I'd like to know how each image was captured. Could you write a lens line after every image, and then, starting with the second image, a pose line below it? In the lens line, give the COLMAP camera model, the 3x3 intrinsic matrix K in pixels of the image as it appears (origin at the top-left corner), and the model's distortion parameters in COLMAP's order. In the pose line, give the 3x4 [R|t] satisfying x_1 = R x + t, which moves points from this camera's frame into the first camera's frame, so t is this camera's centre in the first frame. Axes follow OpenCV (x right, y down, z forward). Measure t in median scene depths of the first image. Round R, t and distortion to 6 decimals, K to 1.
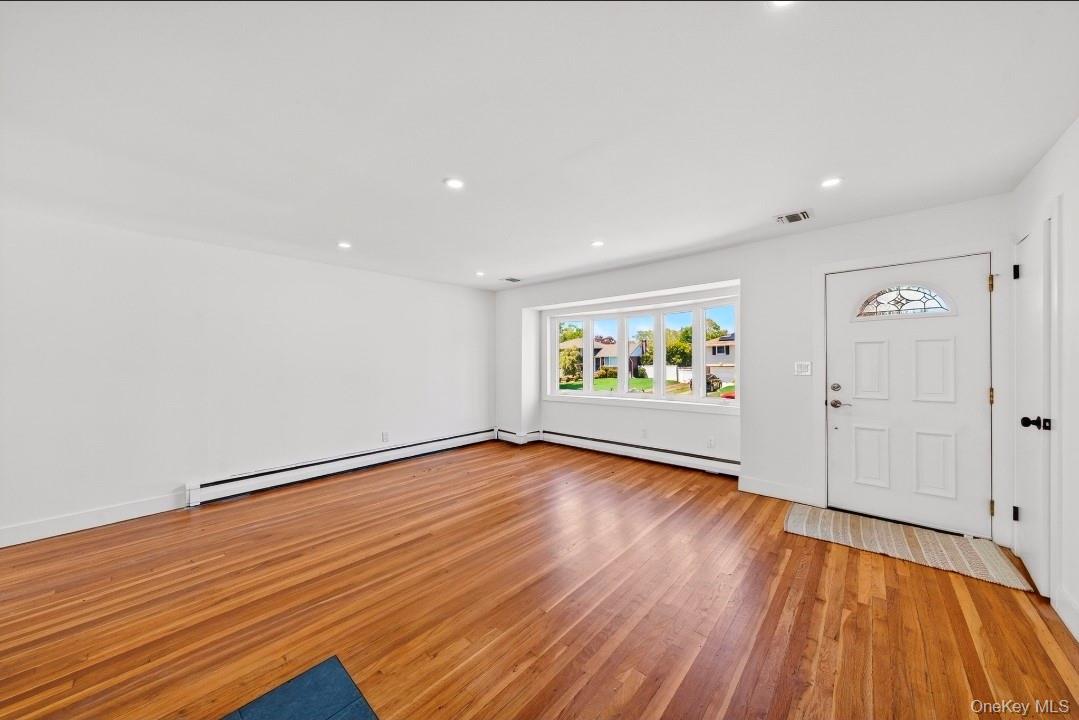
lens RADIAL K [[367.0, 0, 538.6], [0, 367.0, 363.1], [0, 0, 1]] dist [-0.010202, 0.002367]
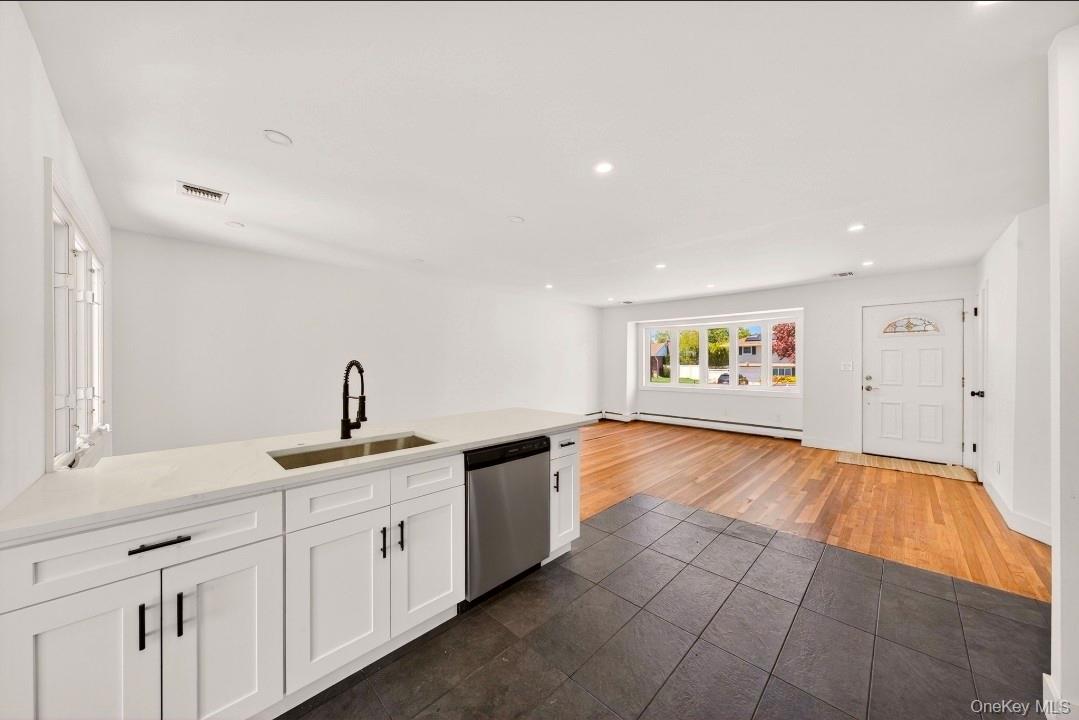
lens RADIAL K [[367.0, 0, 538.1], [0, 367.0, 364.2], [0, 0, 1]] dist [-0.010202, 0.002367]
pose [[0.999018, 0.004119, -0.044113, -0.542067], [-0.003880, 0.999977, 0.005495, 0.002980], [0.044134, -0.005318, 0.999011, -0.635321]]
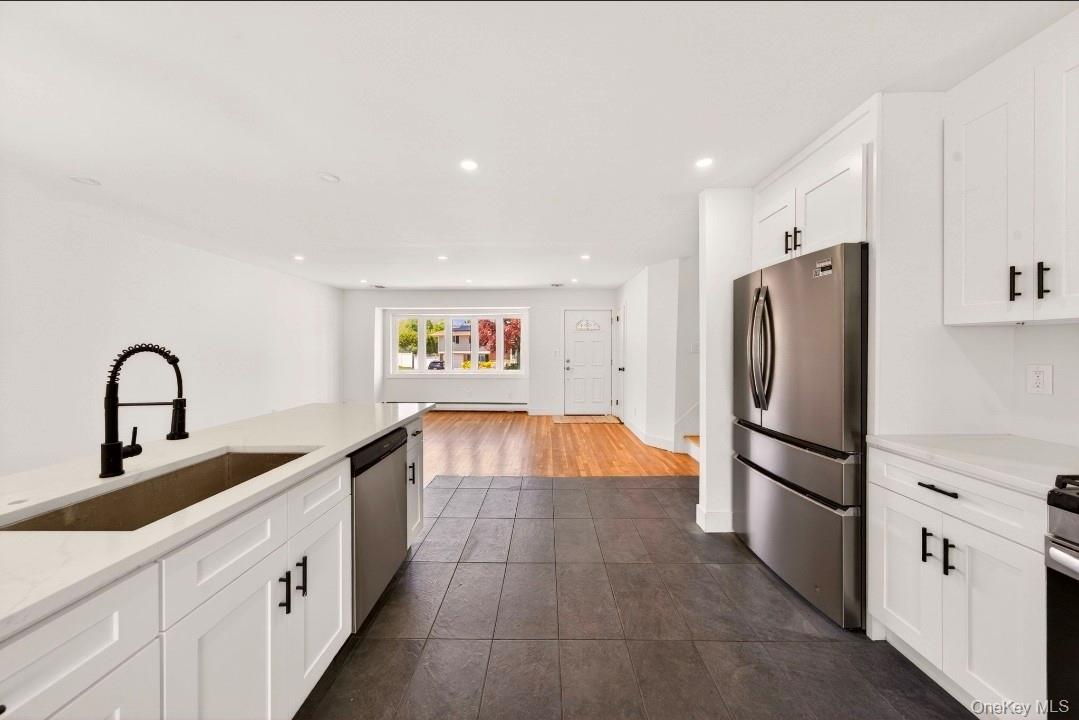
lens RADIAL K [[367.0, 0, 546.0], [0, 367.0, 354.7], [0, 0, 1]] dist [-0.010202, 0.002367]
pose [[0.750531, -0.004188, 0.660822, -0.764649], [-0.001825, 0.999963, 0.008409, 0.007710], [-0.660832, -0.007517, 0.750496, -0.598154]]
